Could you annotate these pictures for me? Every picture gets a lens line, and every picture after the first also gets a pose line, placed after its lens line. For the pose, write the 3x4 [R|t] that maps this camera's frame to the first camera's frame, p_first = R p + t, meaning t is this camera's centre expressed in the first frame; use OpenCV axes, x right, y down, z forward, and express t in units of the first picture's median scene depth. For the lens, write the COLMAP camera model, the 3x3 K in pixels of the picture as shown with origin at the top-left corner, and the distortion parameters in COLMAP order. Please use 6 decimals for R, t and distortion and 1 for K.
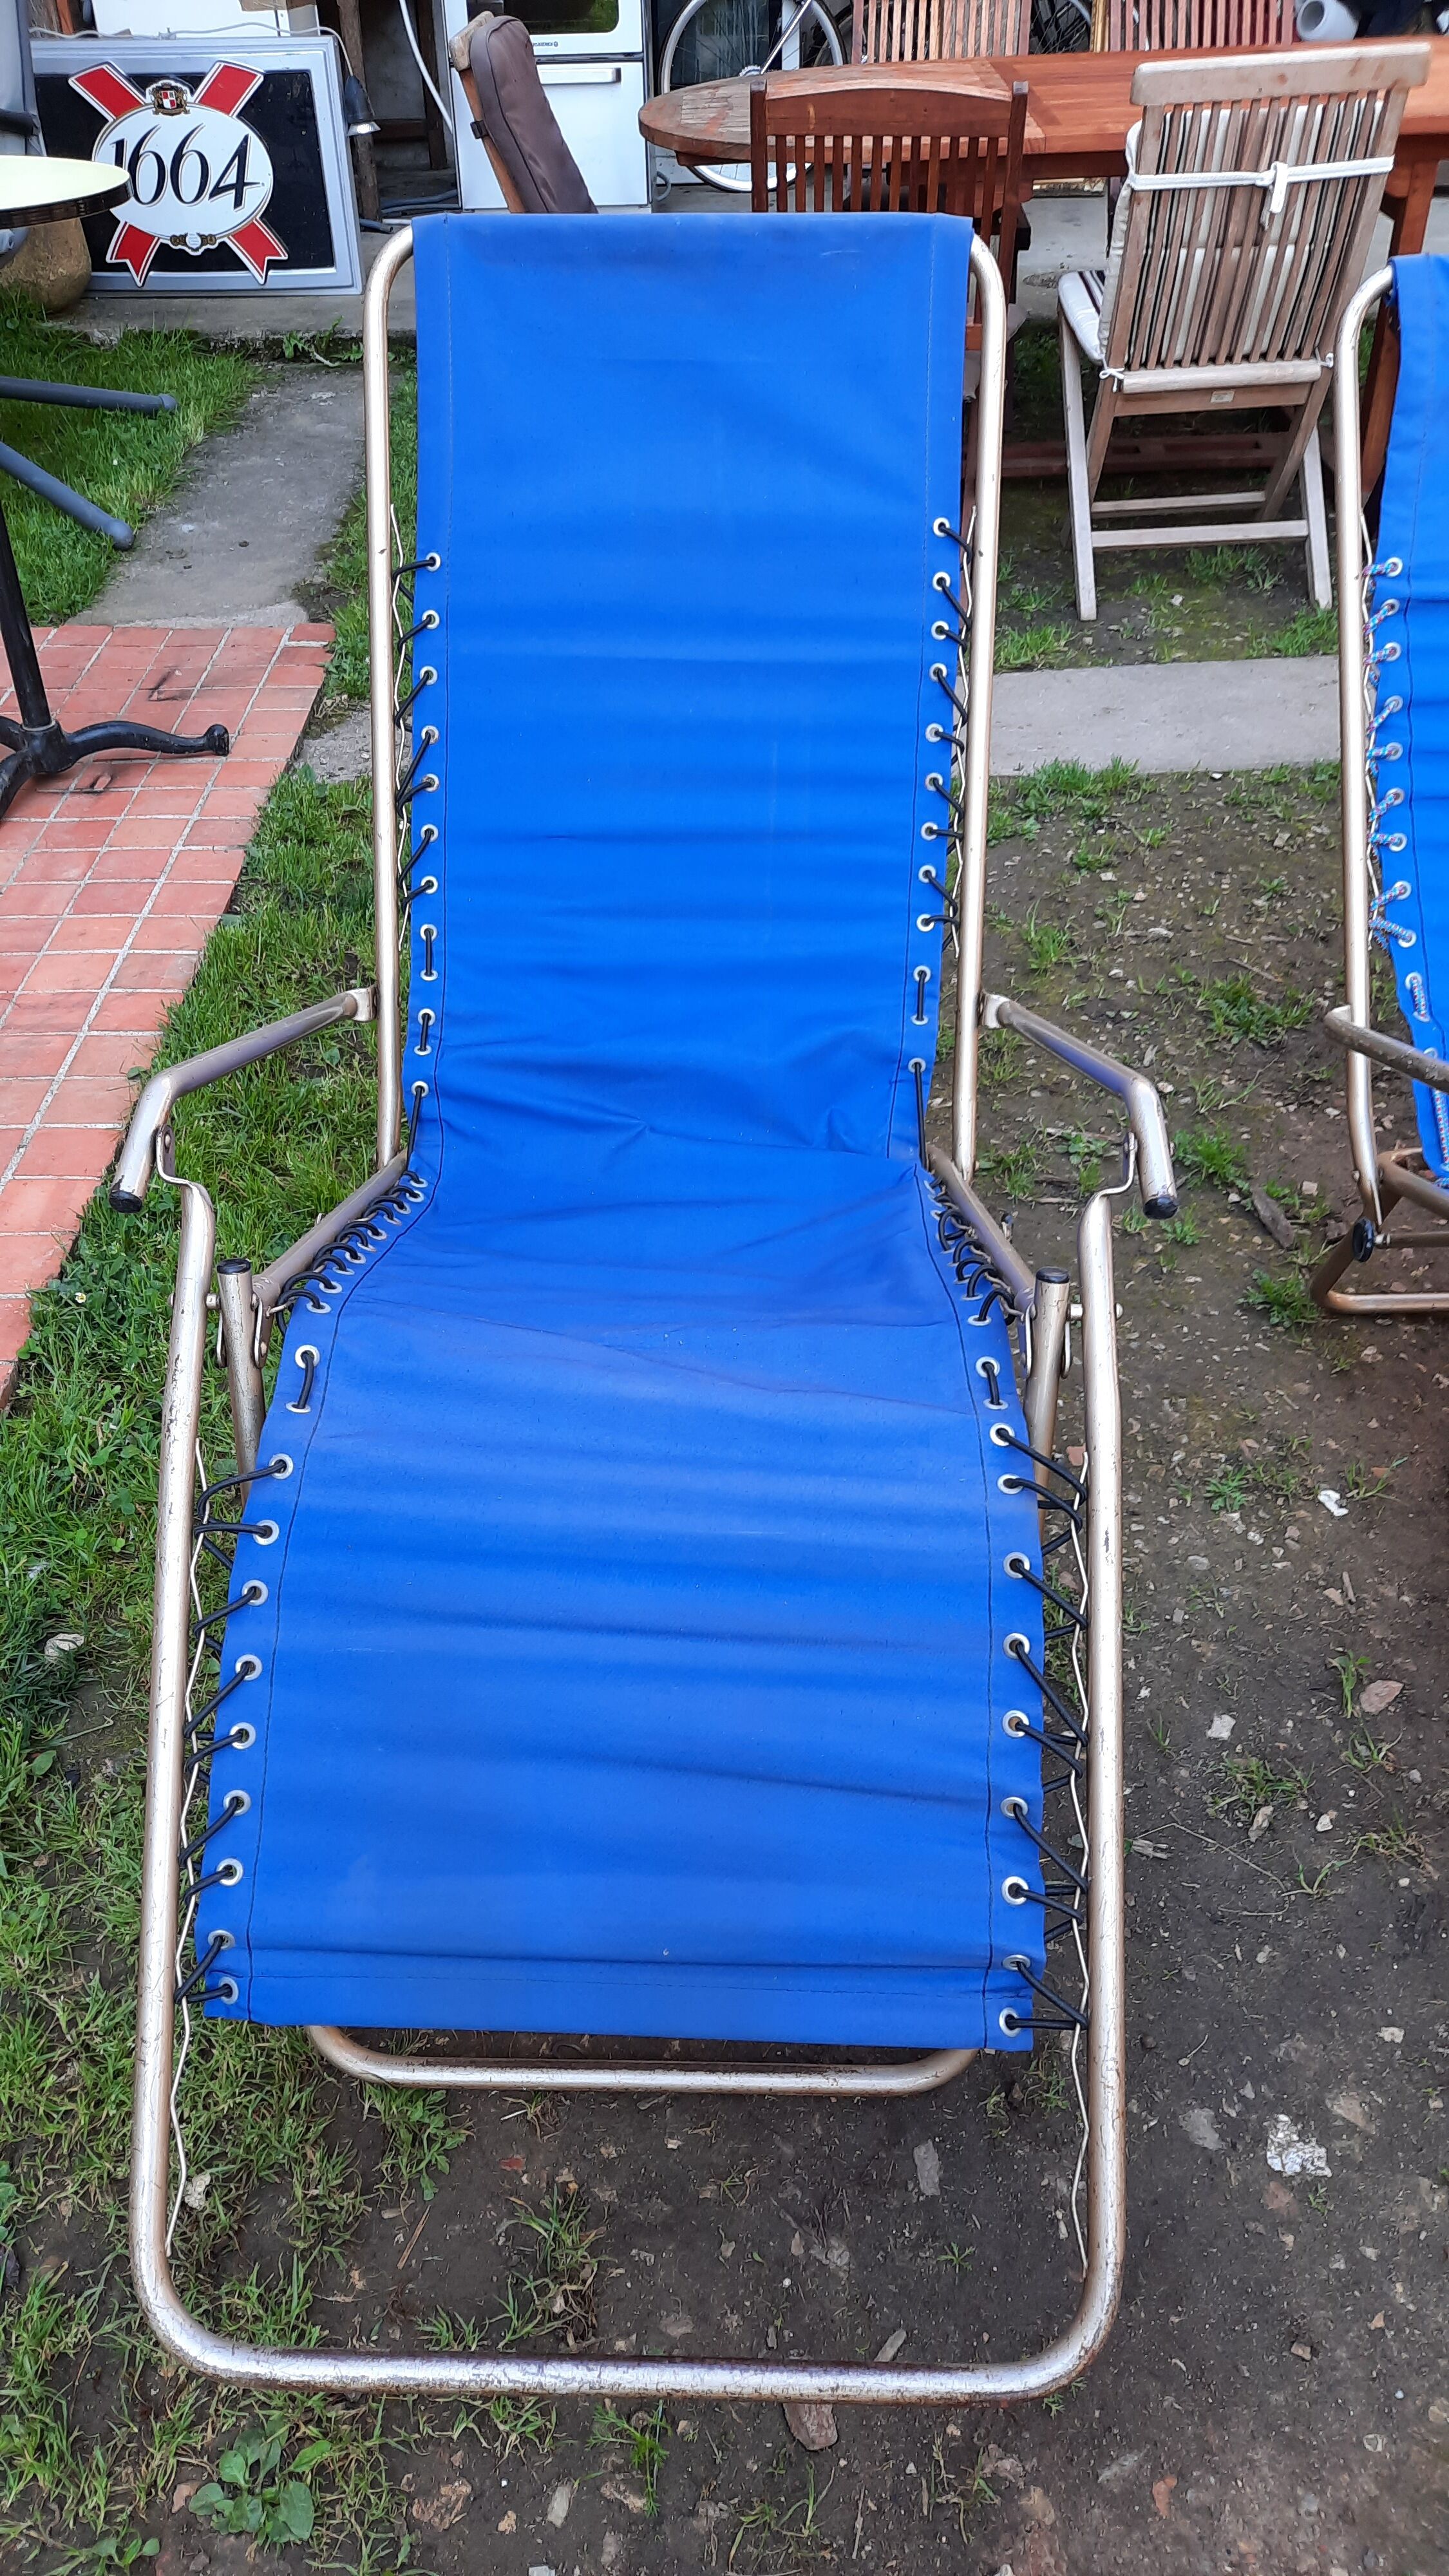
lens RADIAL K [[1885.0, 0, 700.2], [0, 1885.0, 1310.8], [0, 0, 1]] dist [0.049817, -0.051163]
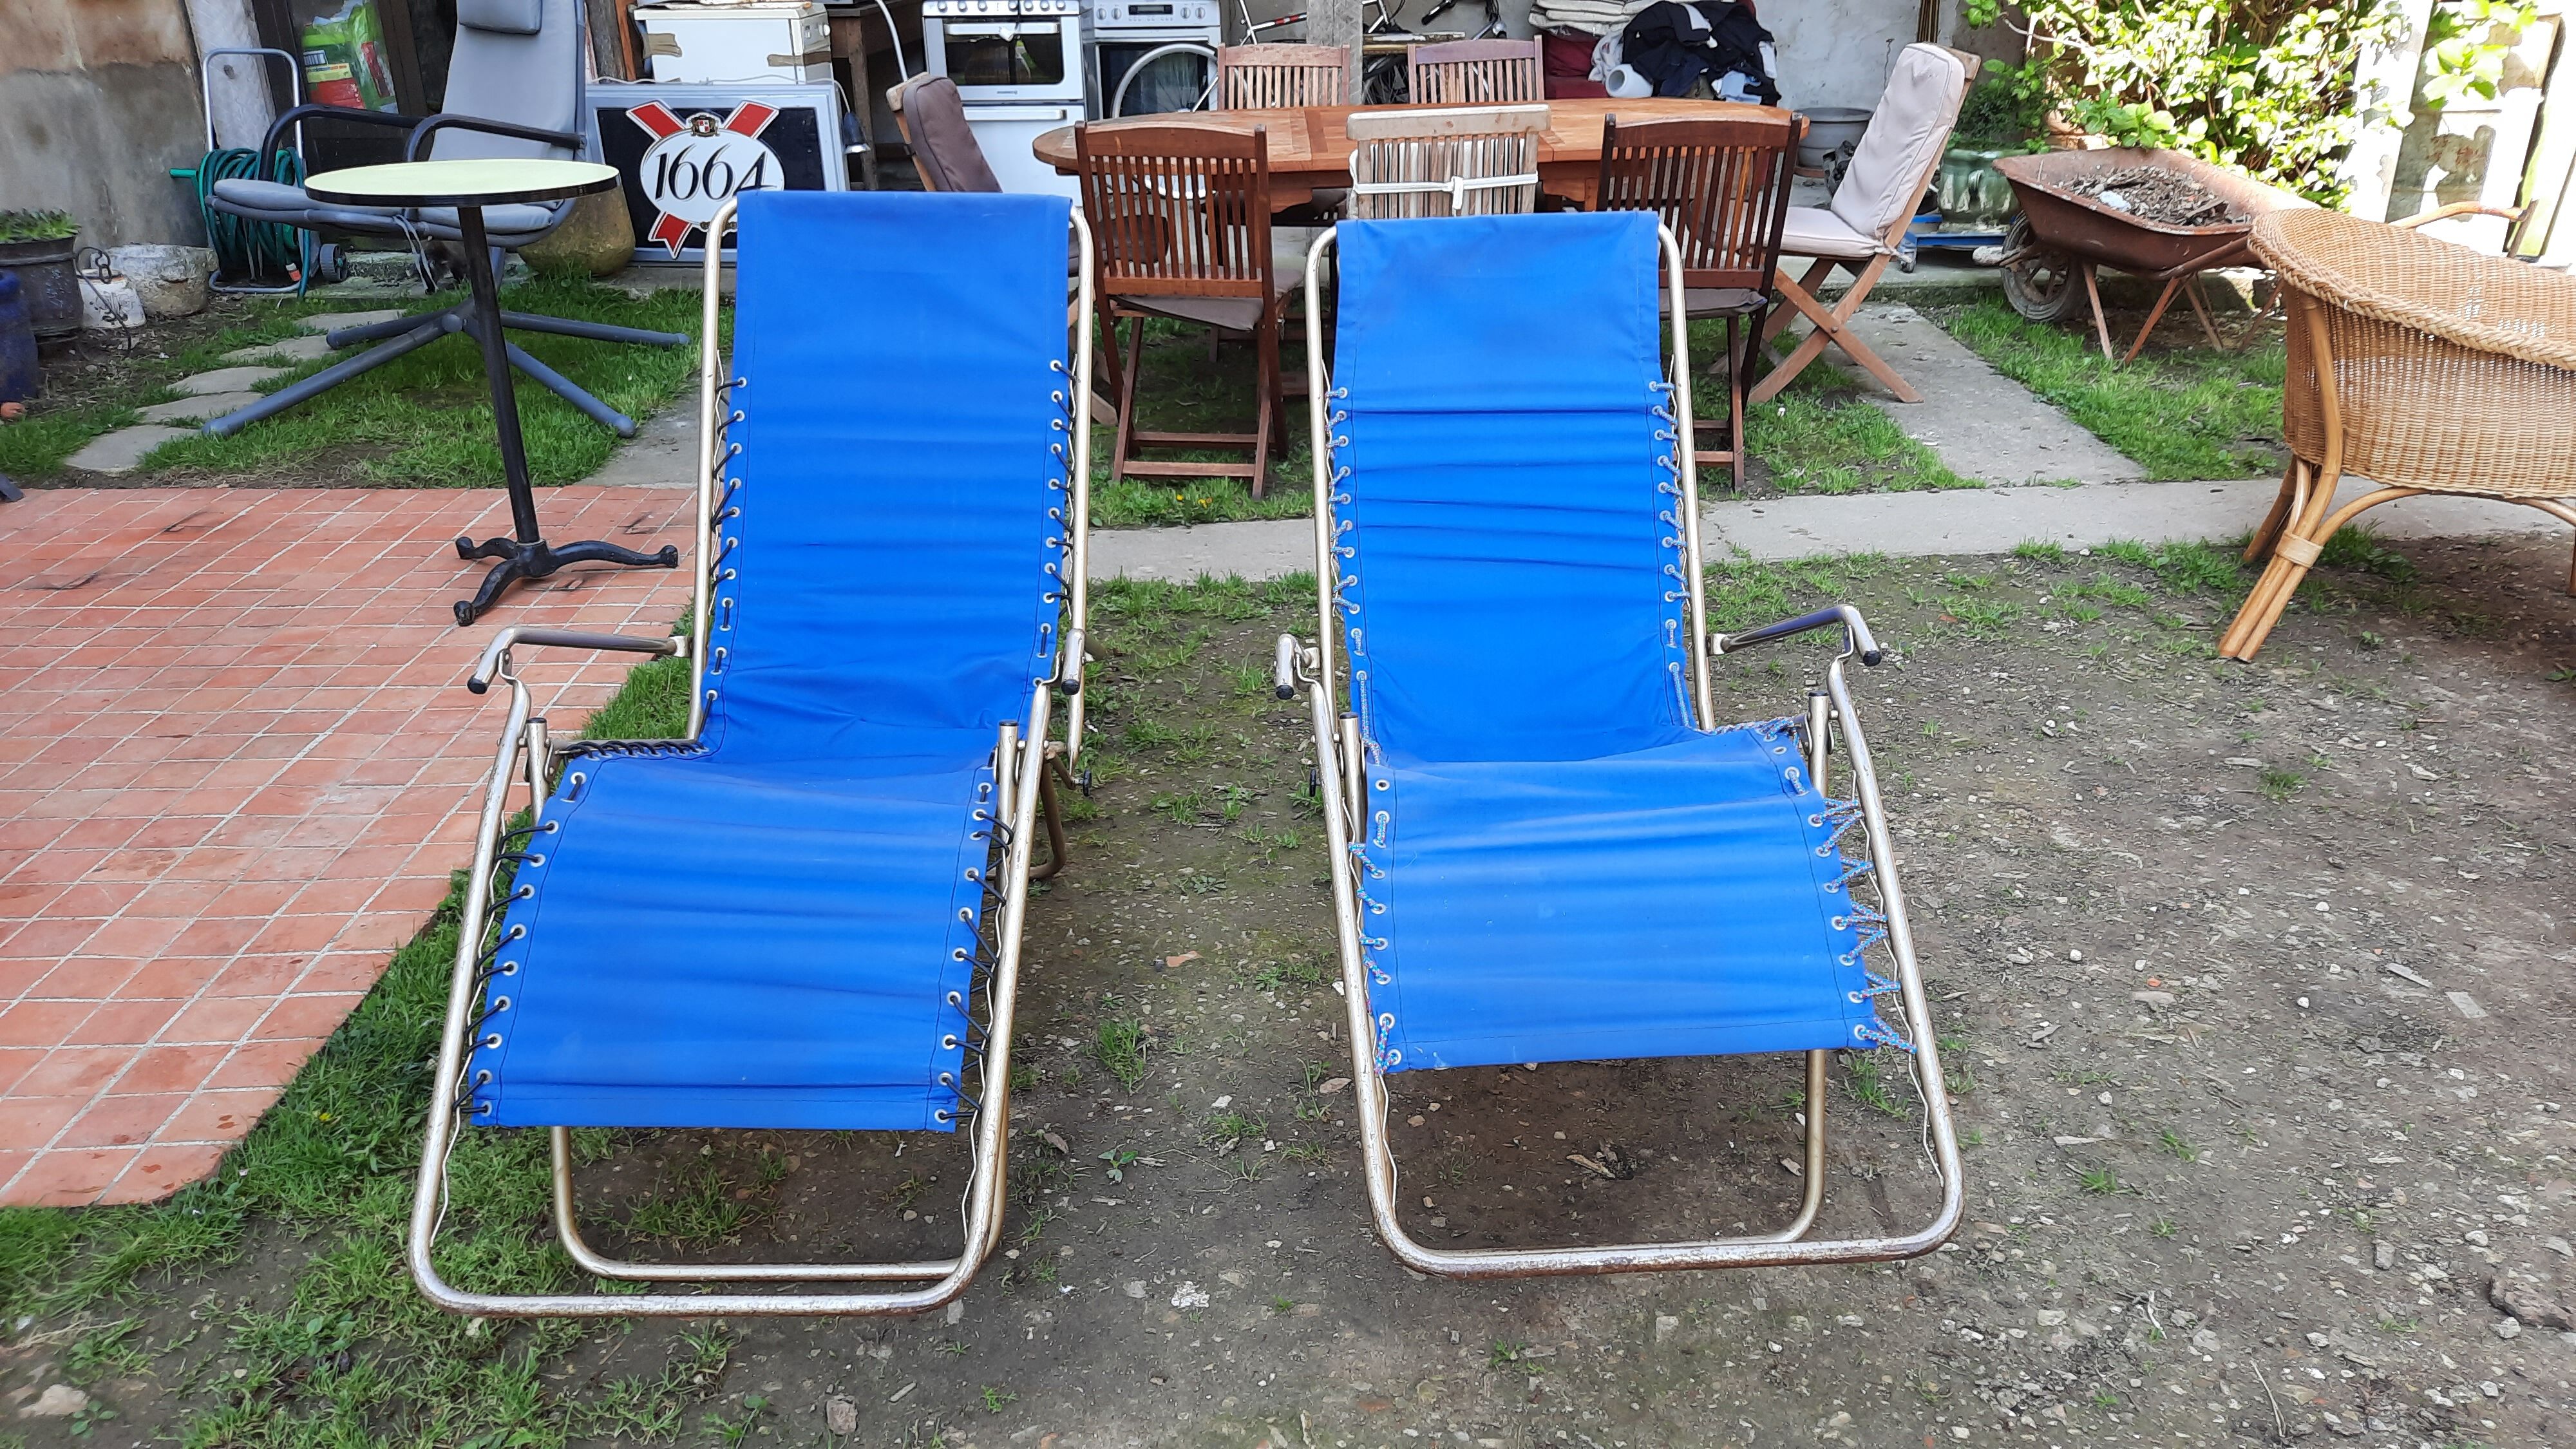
lens RADIAL K [[1885.0, 0, 1314.5], [0, 1885.0, 763.7], [0, 0, 1]] dist [0.049817, -0.051163]
pose [[0.999420, -0.001649, 0.034024, 0.286647], [0.009815, 0.970404, -0.241289, 0.309874], [-0.032619, 0.241483, 0.969857, -0.496632]]
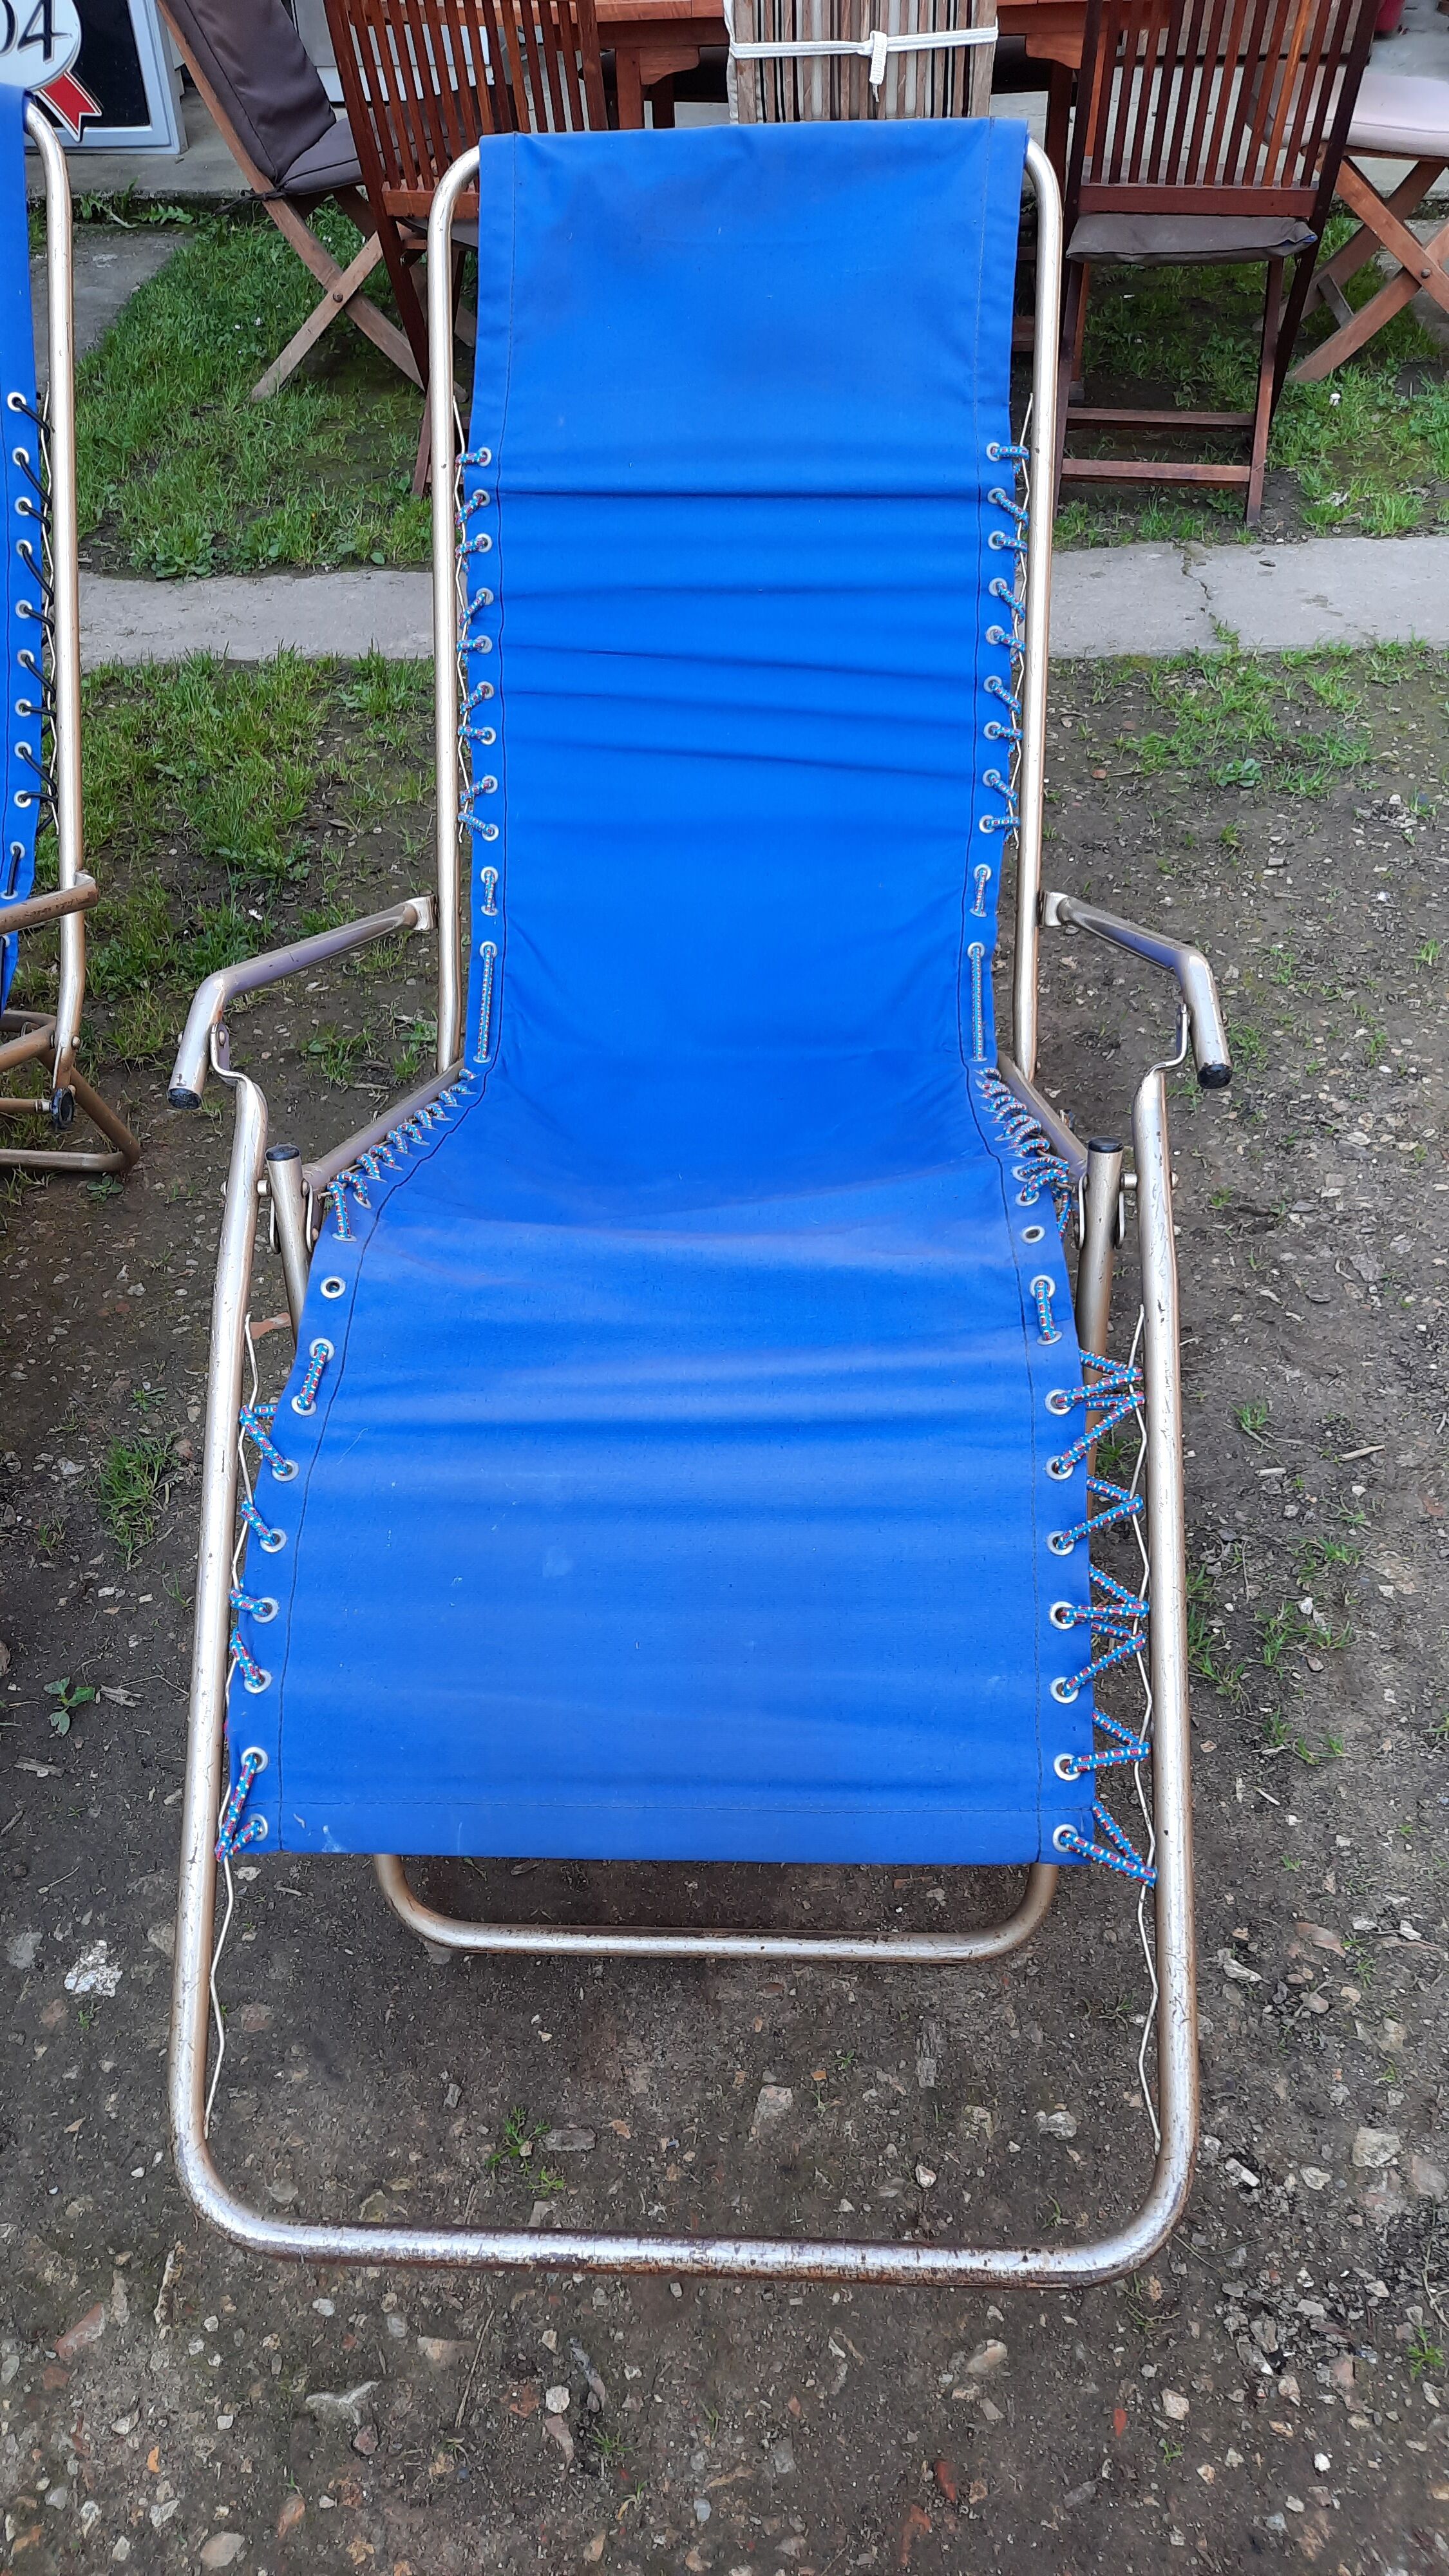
lens RADIAL K [[1885.0, 0, 716.1], [0, 1885.0, 1303.4], [0, 0, 1]] dist [0.049817, -0.051163]
pose [[0.998605, 0.037410, -0.037250, 0.542889], [-0.035417, 0.997976, 0.052808, -0.002259], [0.039150, -0.051415, 0.997910, -0.018651]]
